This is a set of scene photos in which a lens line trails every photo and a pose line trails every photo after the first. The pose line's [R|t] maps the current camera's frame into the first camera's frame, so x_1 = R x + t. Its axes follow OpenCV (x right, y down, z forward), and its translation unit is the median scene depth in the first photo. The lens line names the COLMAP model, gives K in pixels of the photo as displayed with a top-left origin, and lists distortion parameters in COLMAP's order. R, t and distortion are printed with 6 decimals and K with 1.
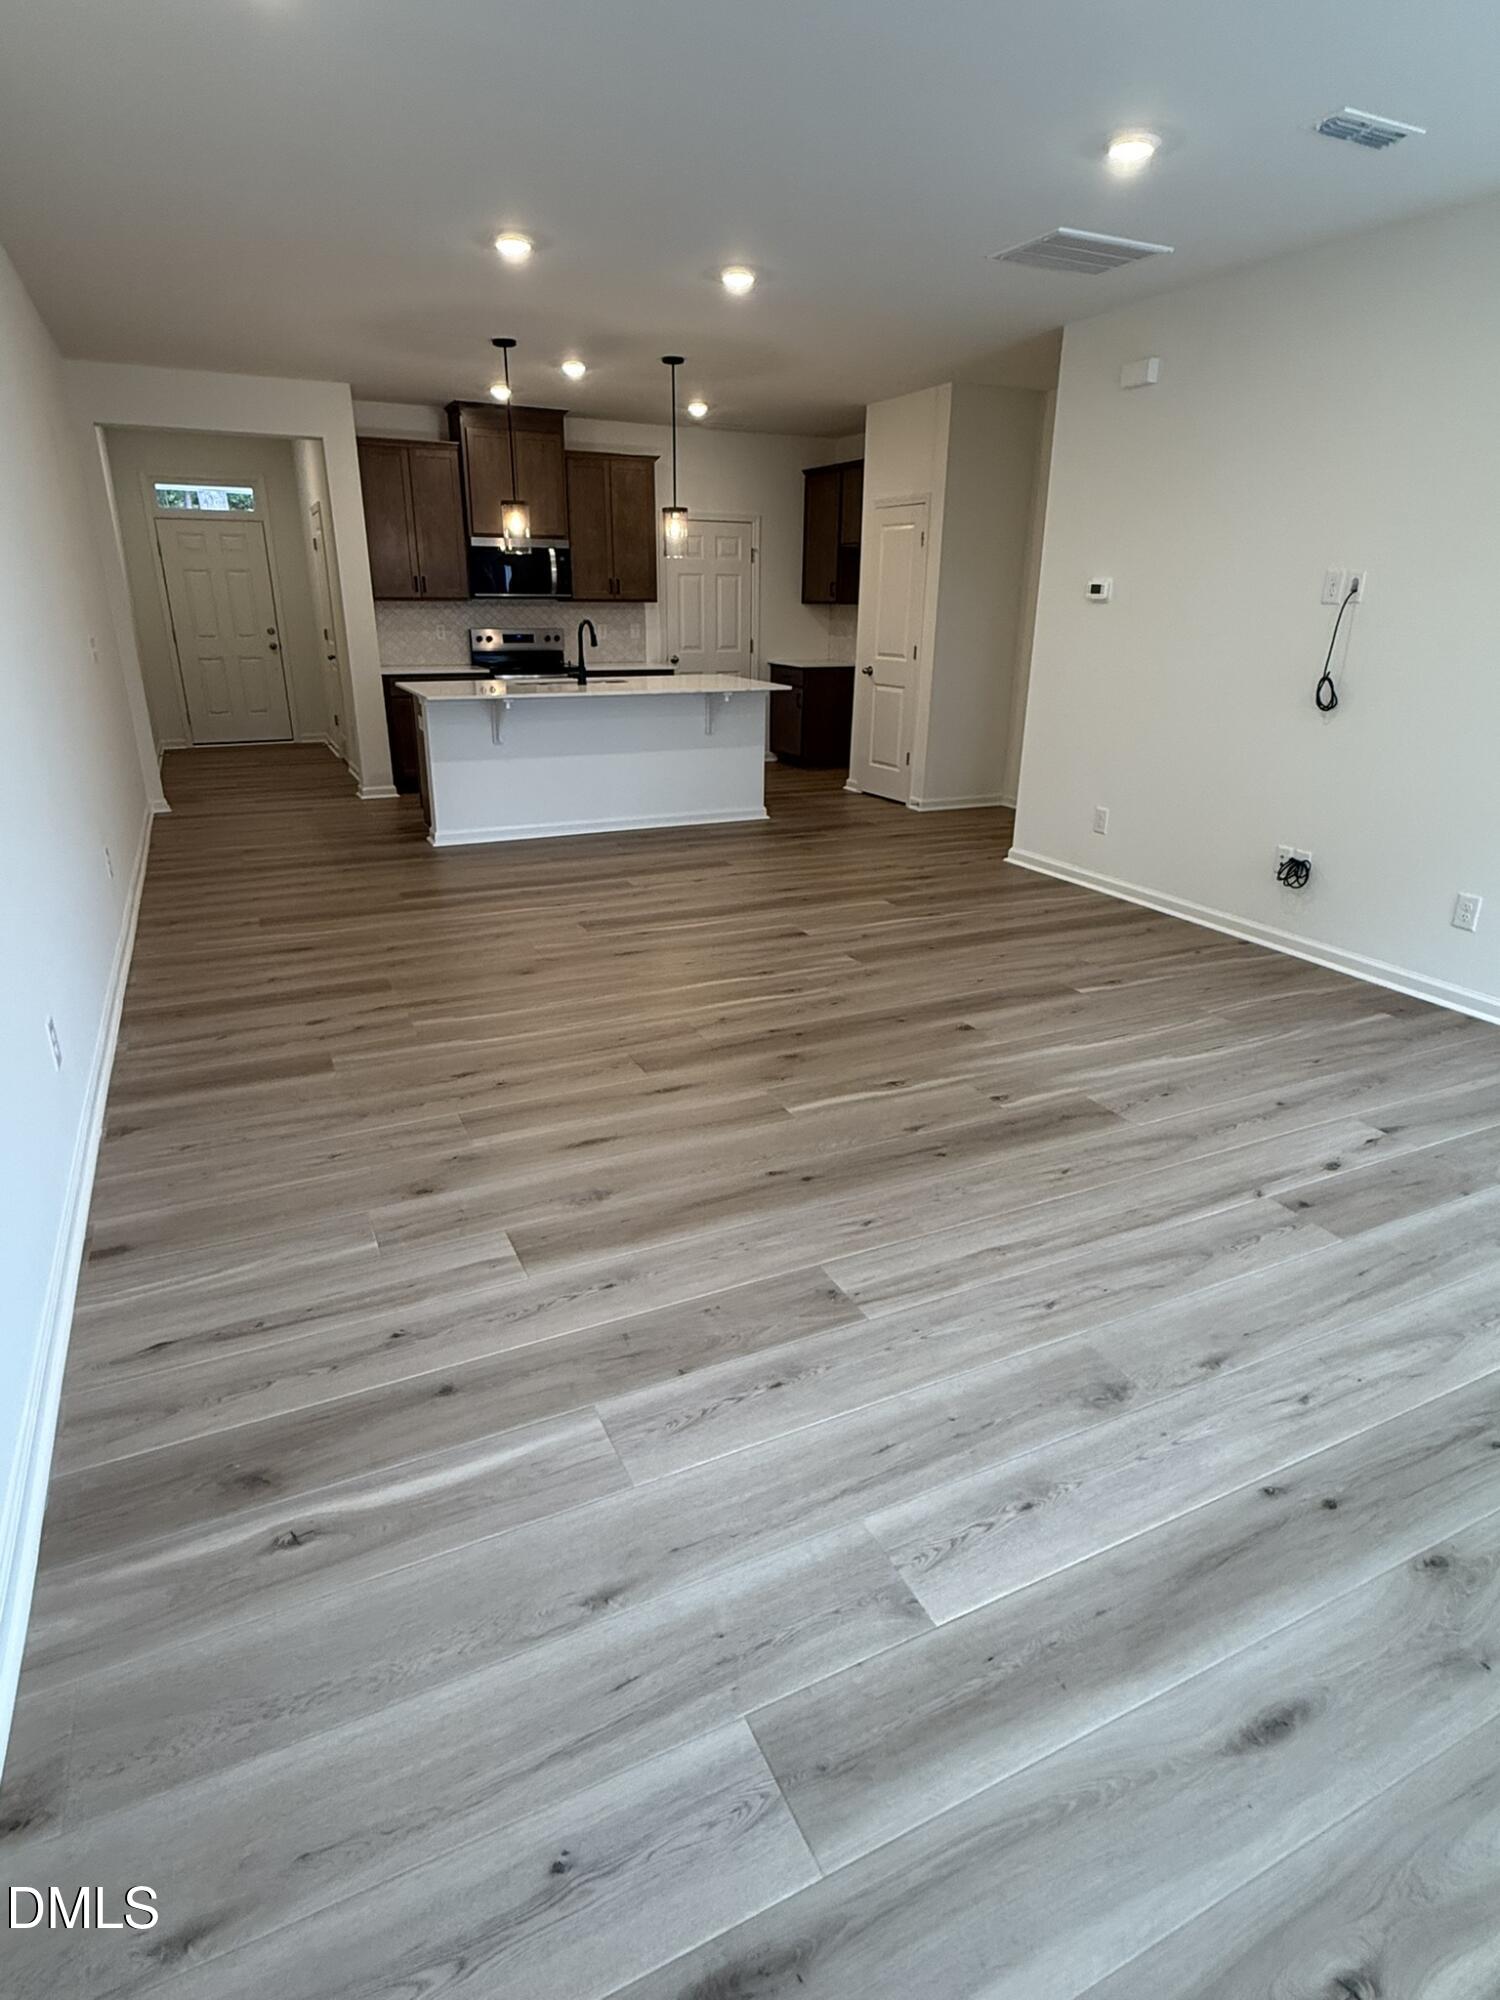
lens RADIAL K [[1134.5, 0, 772.1], [0, 1134.5, 1003.1], [0, 0, 1]] dist [0.000552, -0.000122]
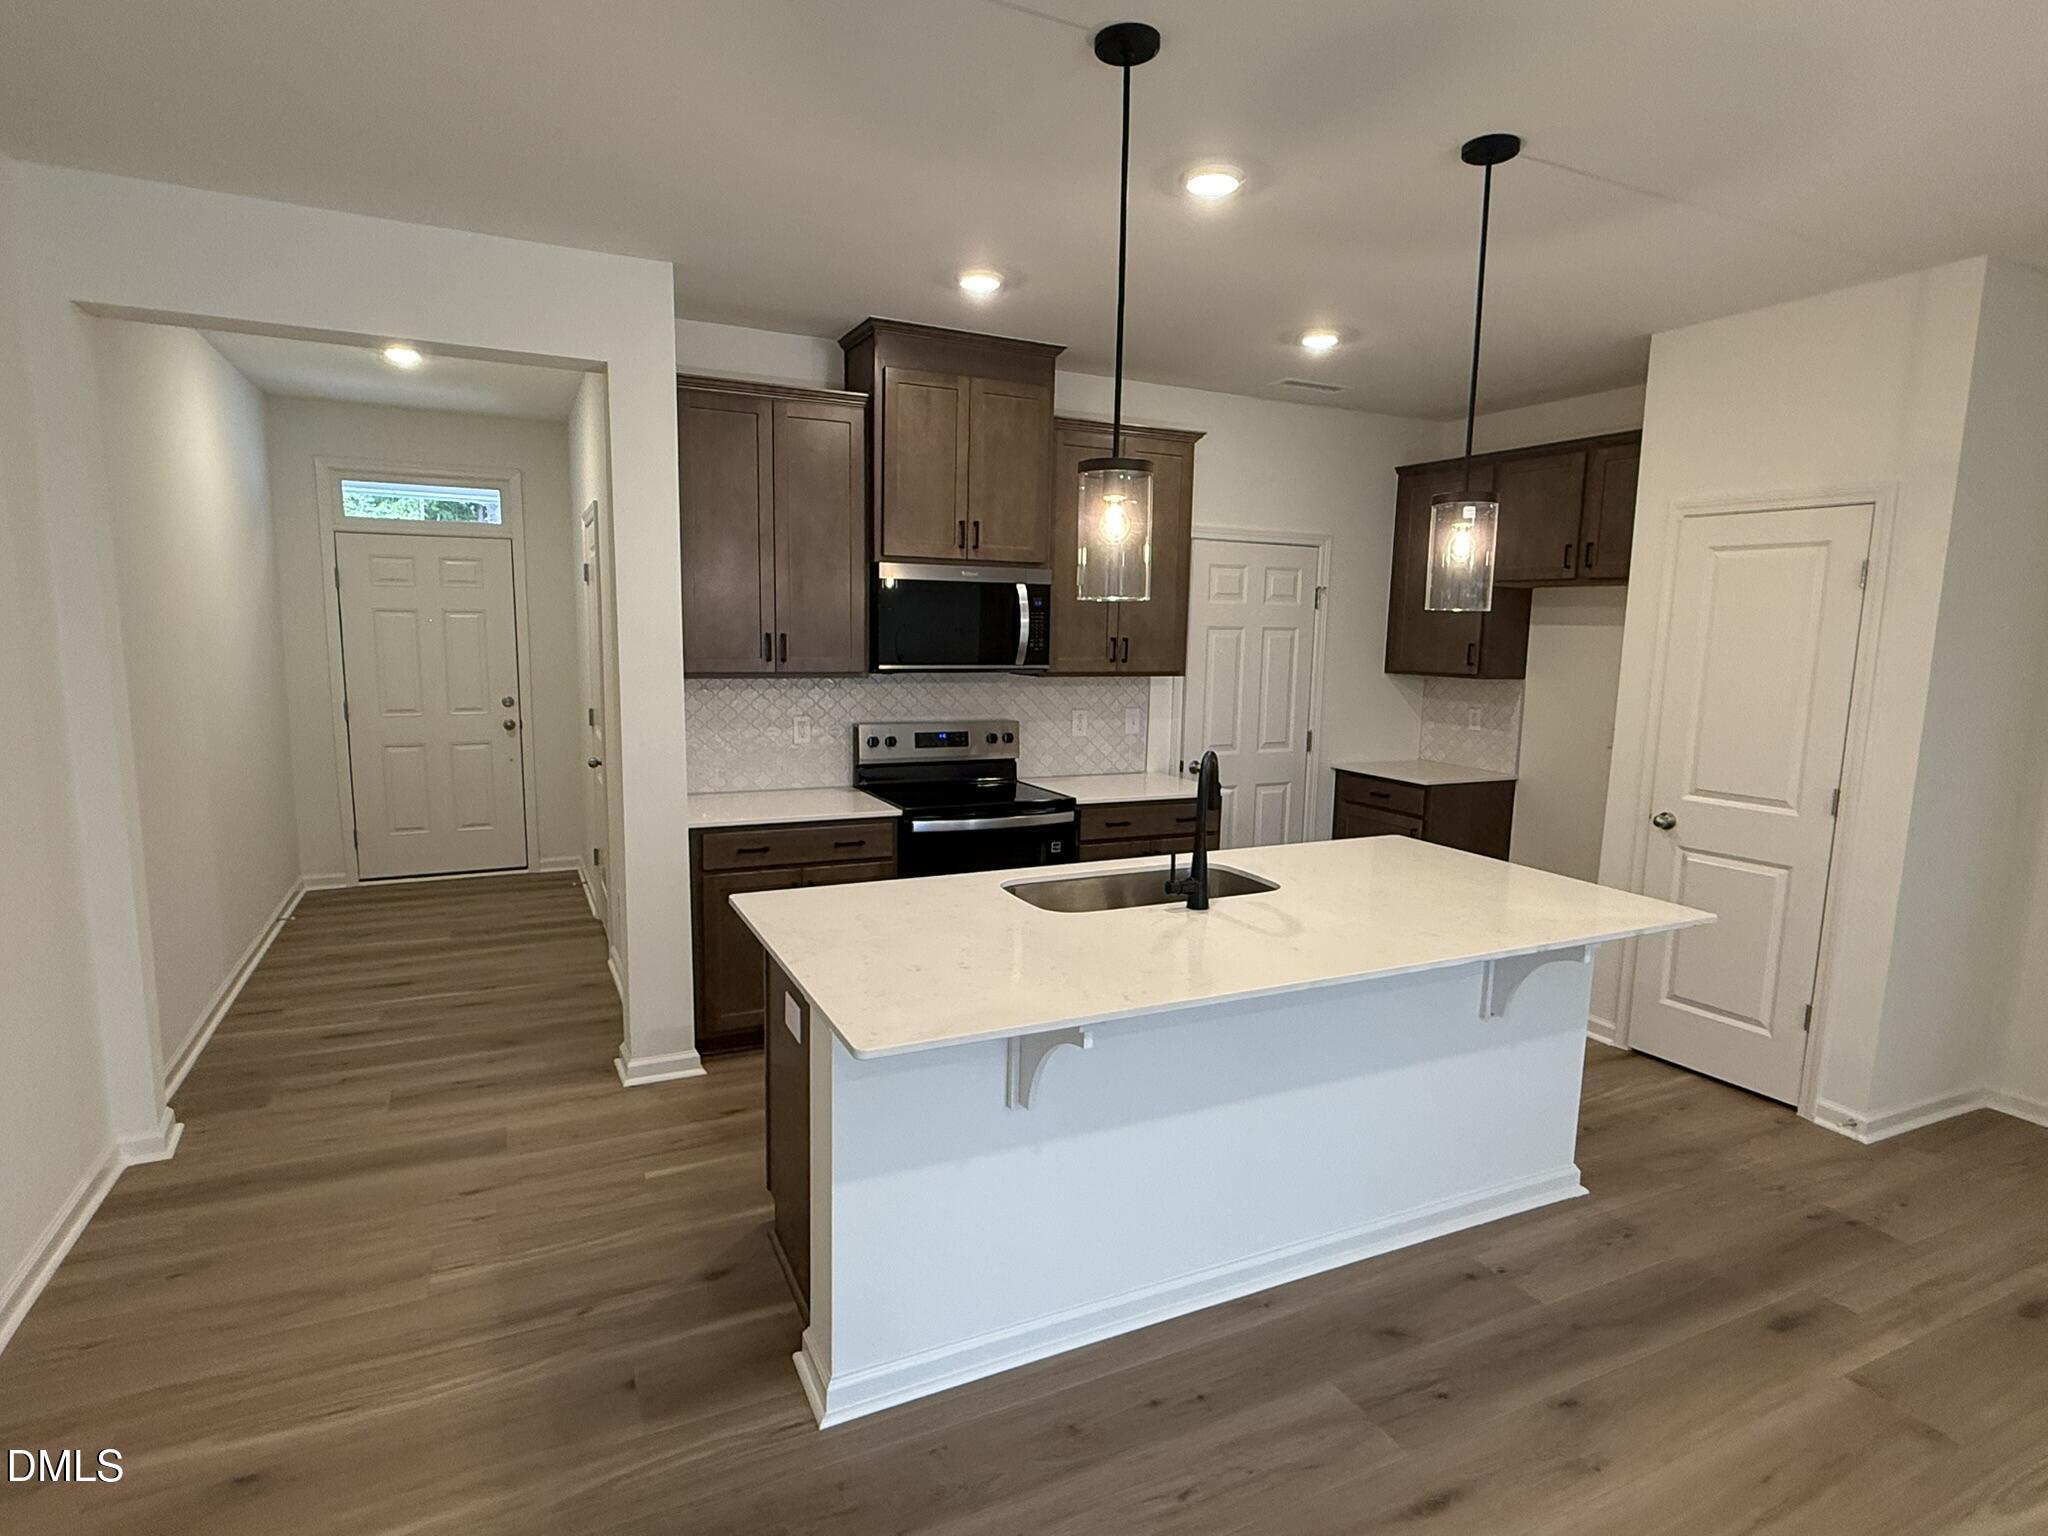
lens RADIAL K [[1105.6, 0, 1024.0], [0, 1105.6, 768.0], [0, 0, 1]] dist [-0.012116, 0.000015]
pose [[0.999950, 0.009953, -0.001341, -0.198870], [-0.010009, 0.976766, -0.214074, -0.212197], [-0.000821, 0.214076, 0.976817, 0.528974]]
